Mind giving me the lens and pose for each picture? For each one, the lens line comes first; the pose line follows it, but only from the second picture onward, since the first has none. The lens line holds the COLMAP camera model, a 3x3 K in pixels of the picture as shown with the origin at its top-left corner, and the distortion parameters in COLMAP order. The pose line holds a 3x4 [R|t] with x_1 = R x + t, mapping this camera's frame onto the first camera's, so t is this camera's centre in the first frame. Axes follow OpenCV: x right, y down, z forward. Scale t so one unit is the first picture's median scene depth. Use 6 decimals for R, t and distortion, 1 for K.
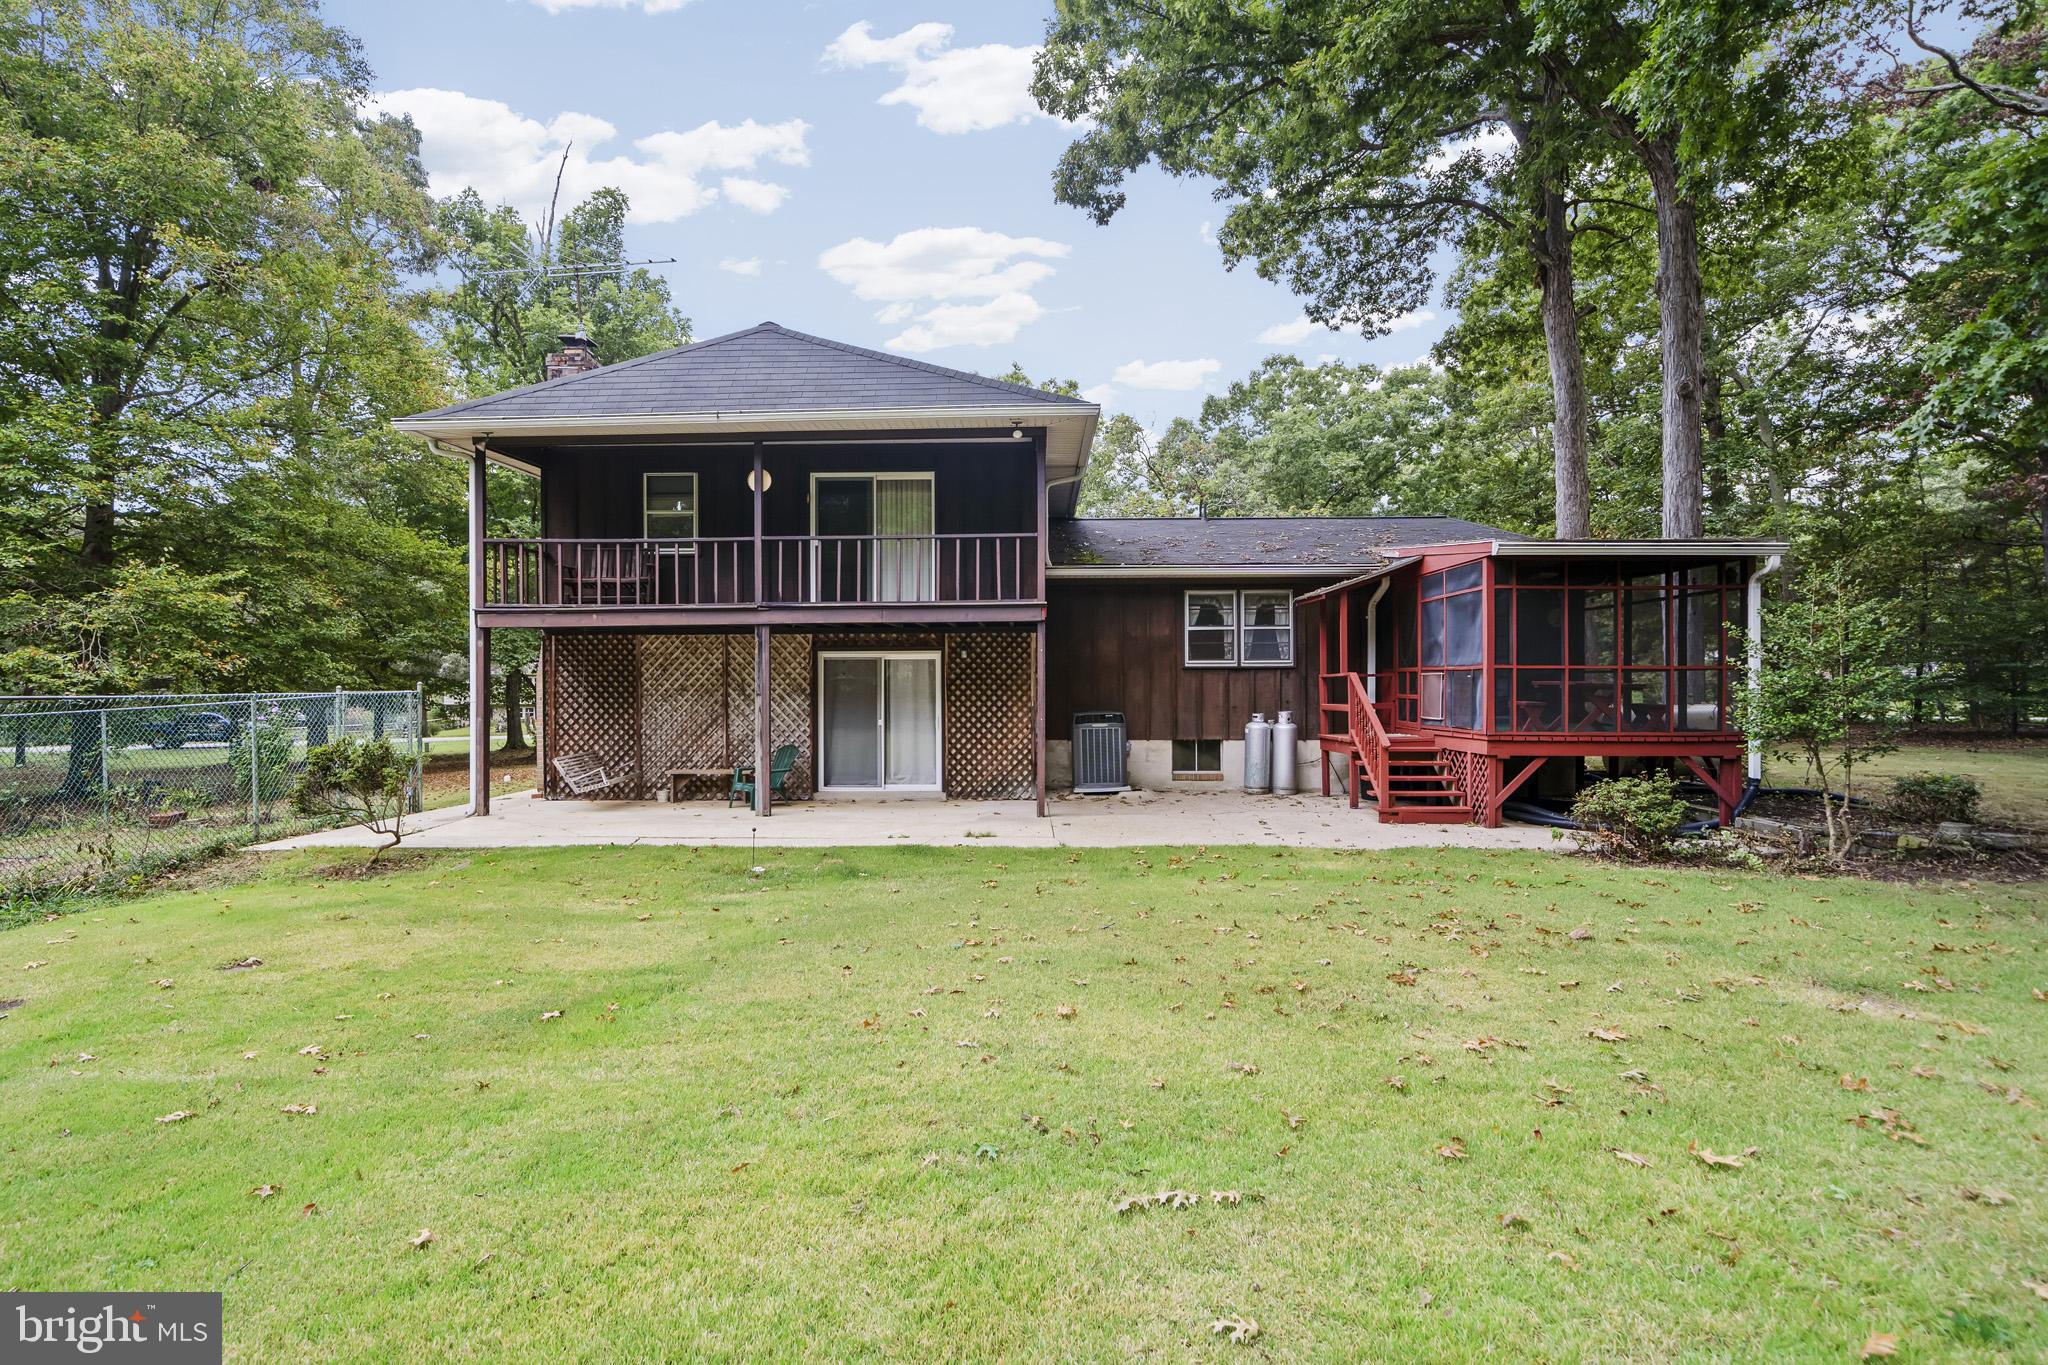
lens RADIAL K [[1006.5, 0, 1028.6], [0, 1006.5, 695.6], [0, 0, 1]] dist [0.003276, 0.000255]
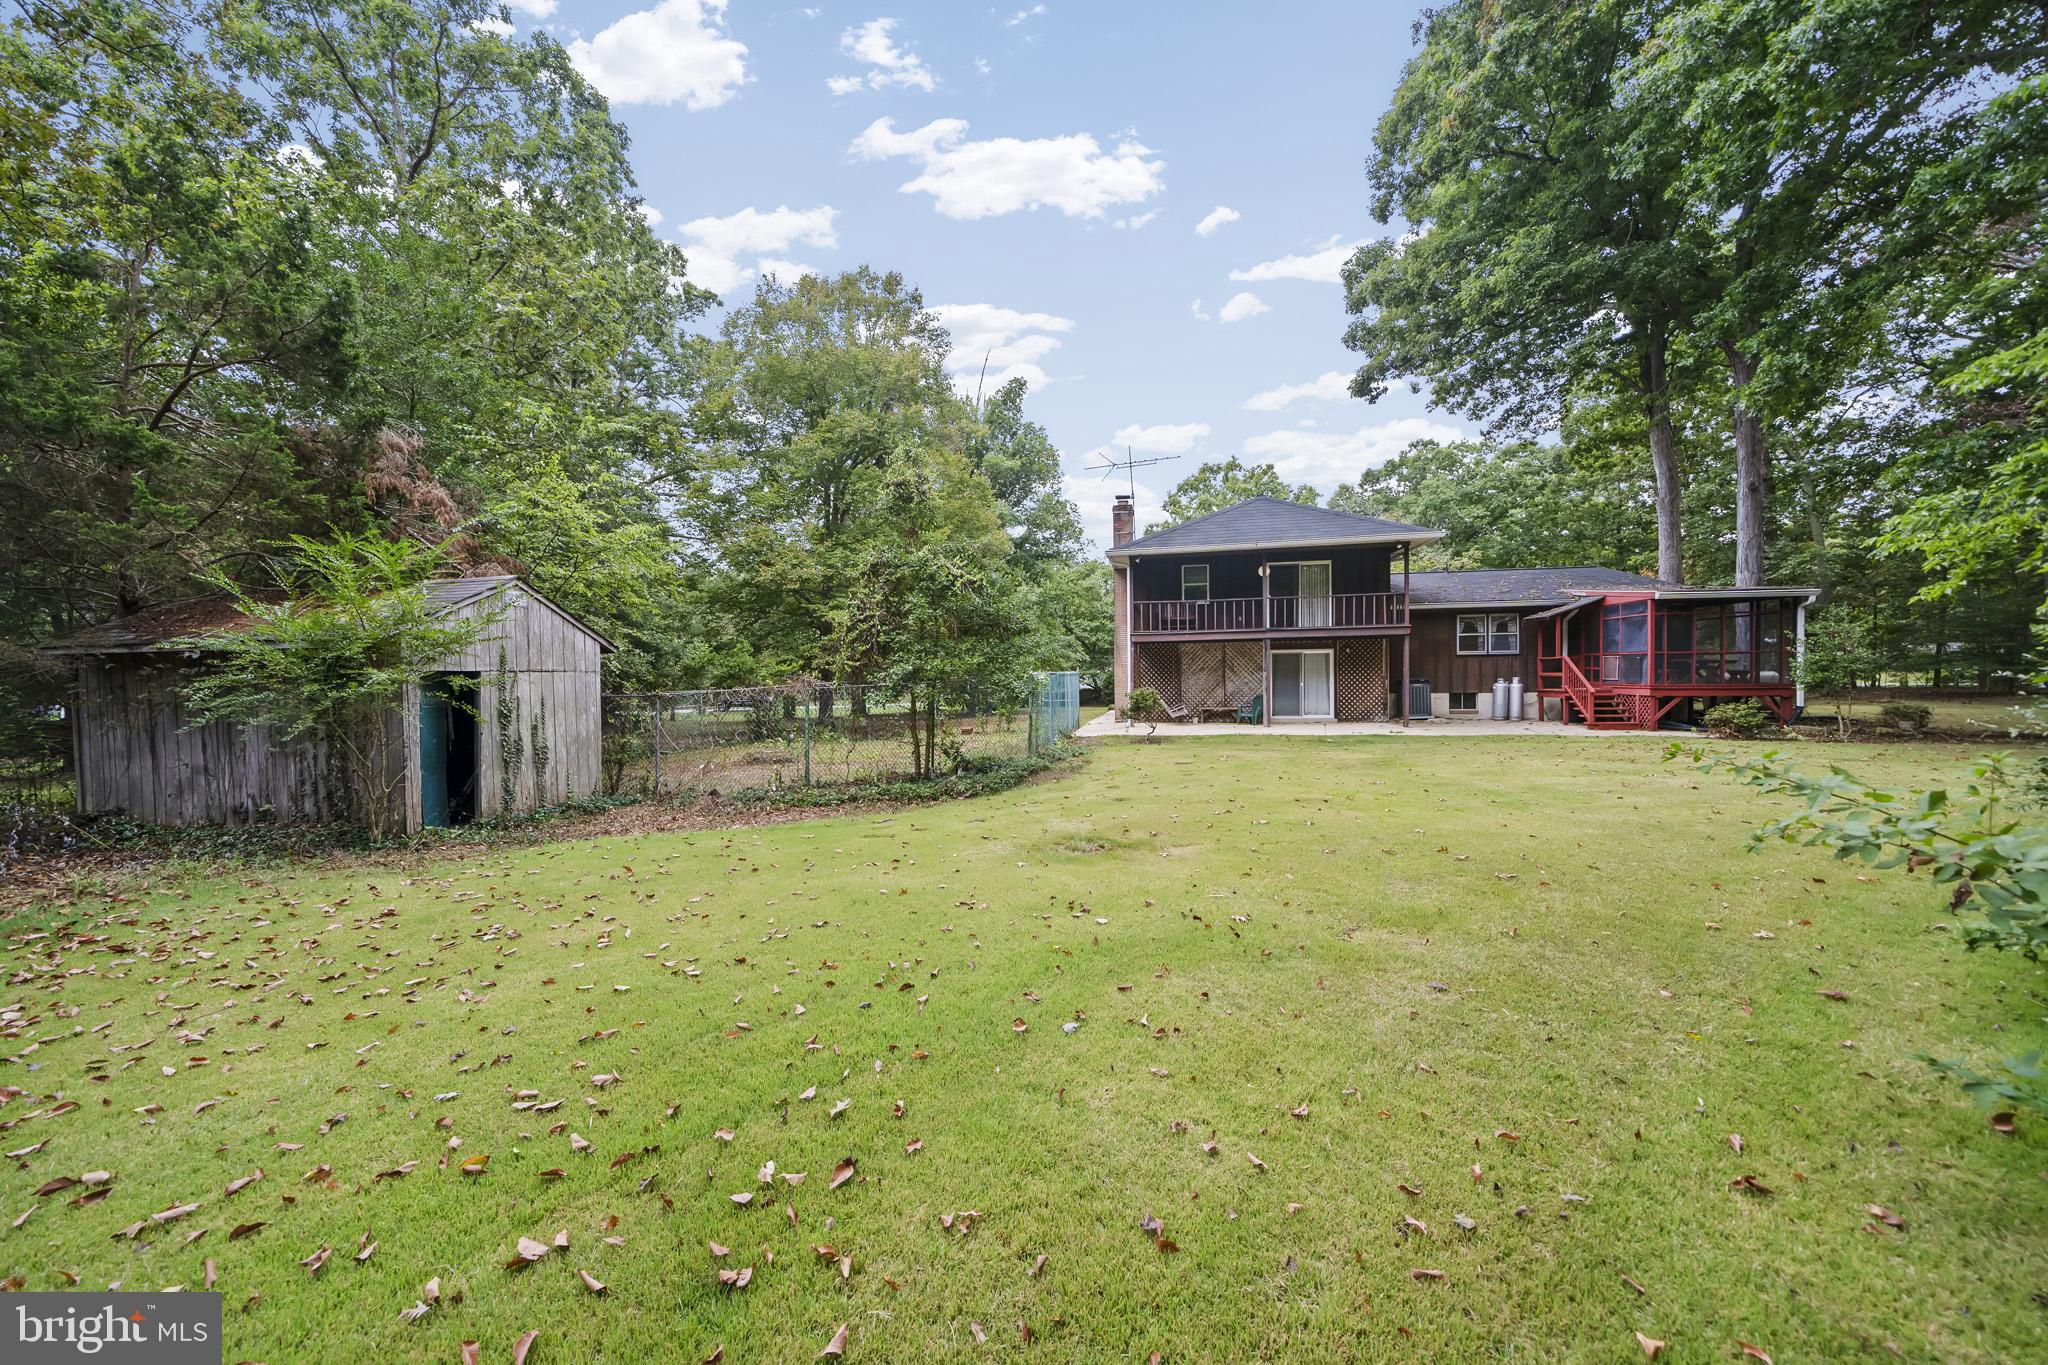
lens RADIAL K [[774.0, 0, 1003.7], [0, 774.0, 695.4], [0, 0, 1]] dist [-0.001494, -0.000167]
pose [[0.985277, -0.006613, -0.170839, -0.450344], [0.010375, 0.999723, 0.021138, 0.008656], [0.170652, -0.022599, 0.985072, -0.610690]]
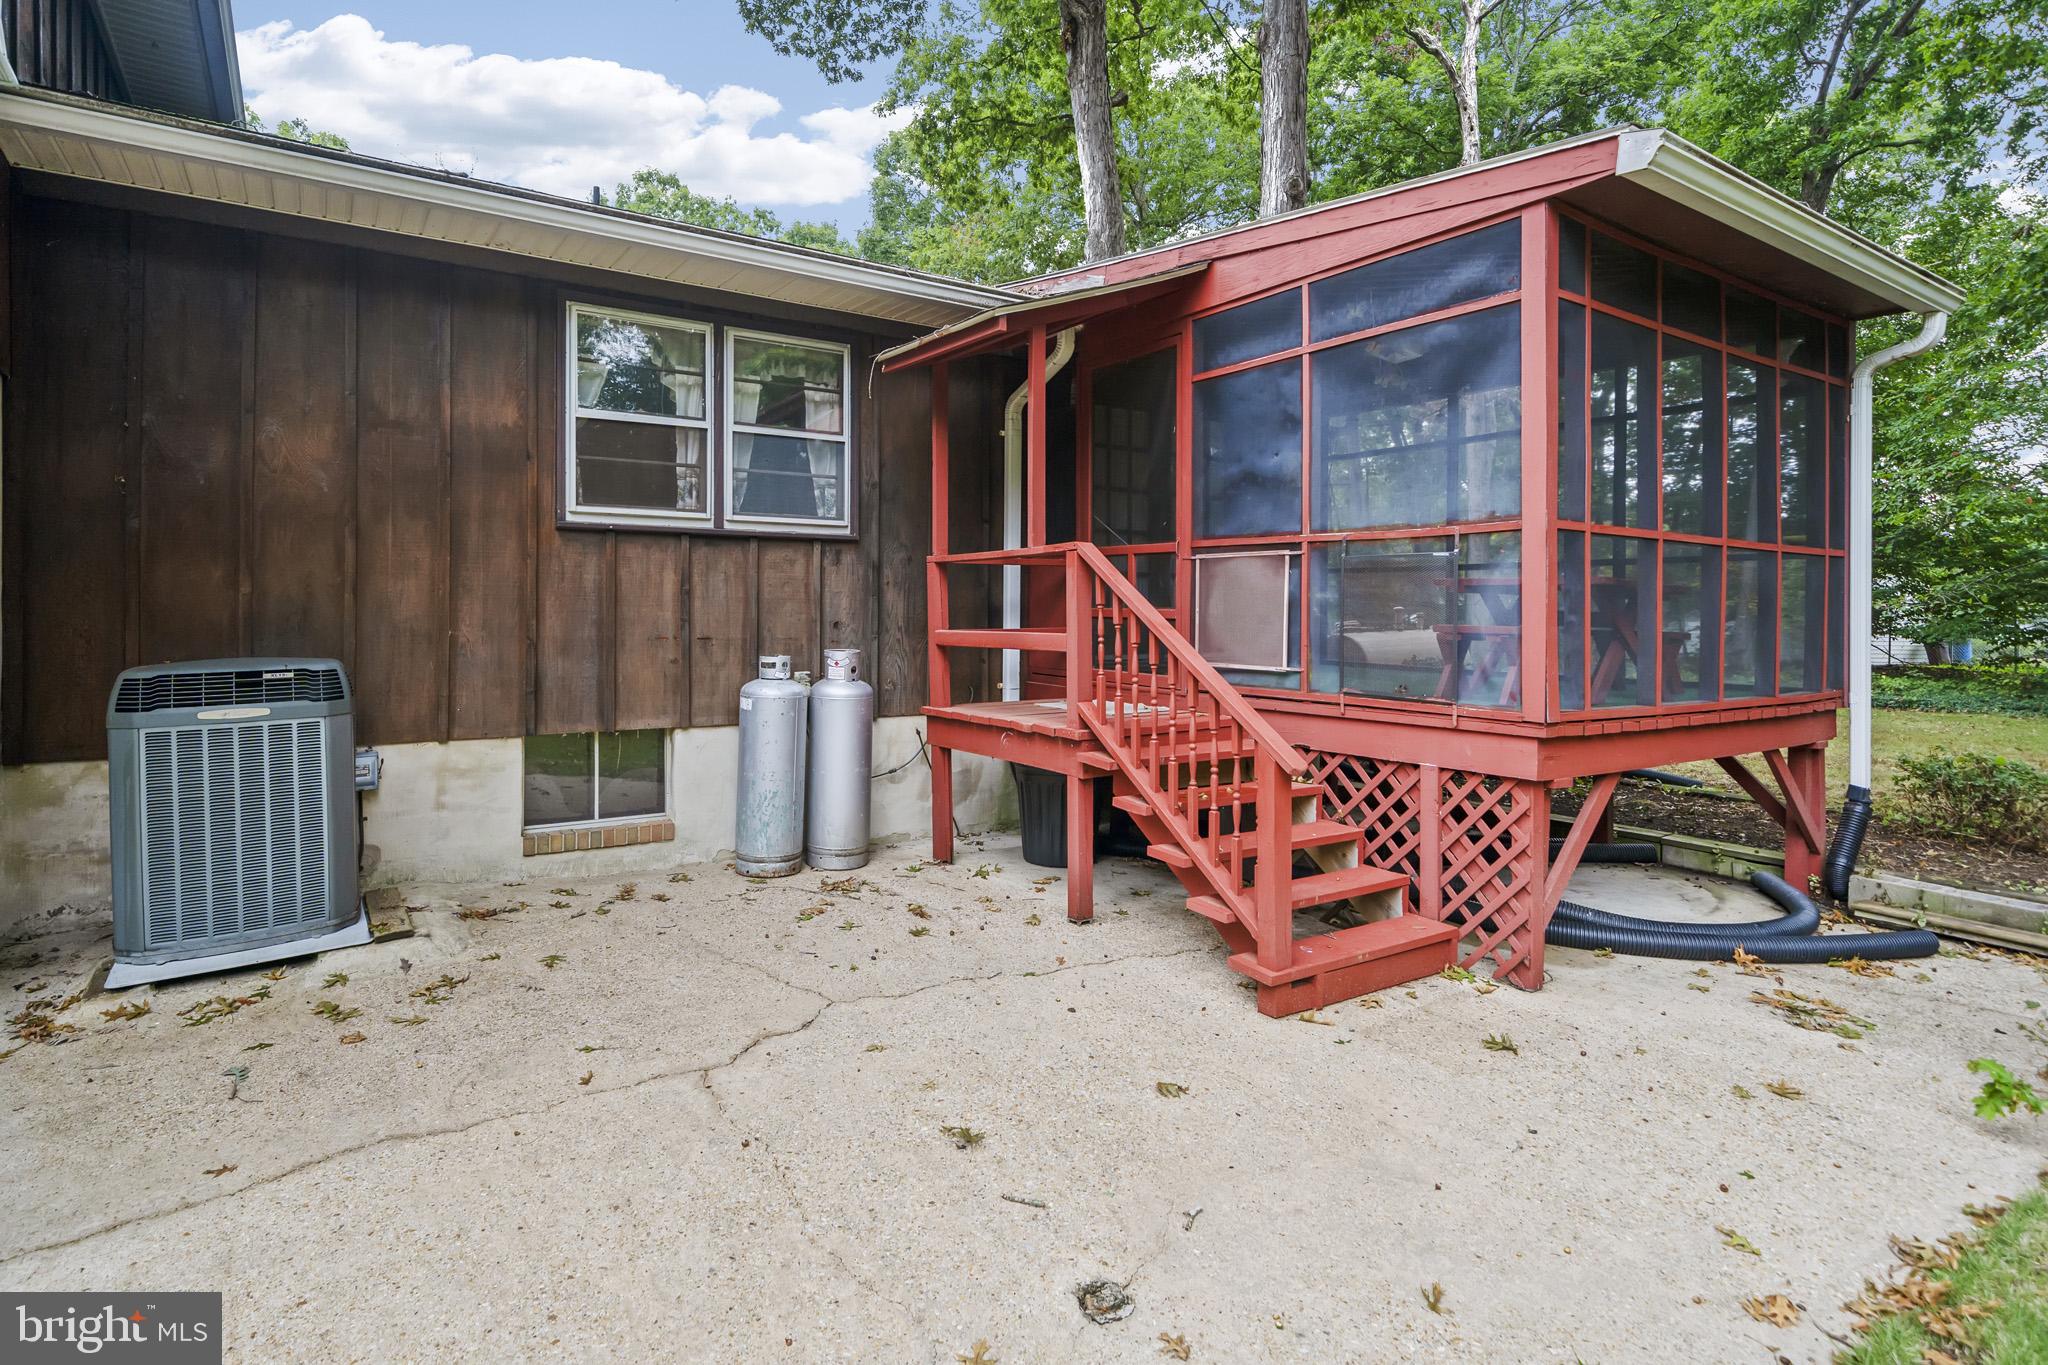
lens RADIAL K [[1006.5, 0, 974.6], [0, 1006.5, 619.6], [0, 0, 1]] dist [0.003276, 0.000255]
pose [[0.833979, 0.004605, 0.551777, 0.083053], [-0.006430, 0.999978, 0.001373, 0.003457], [-0.551758, -0.004693, 0.833991, 0.642364]]
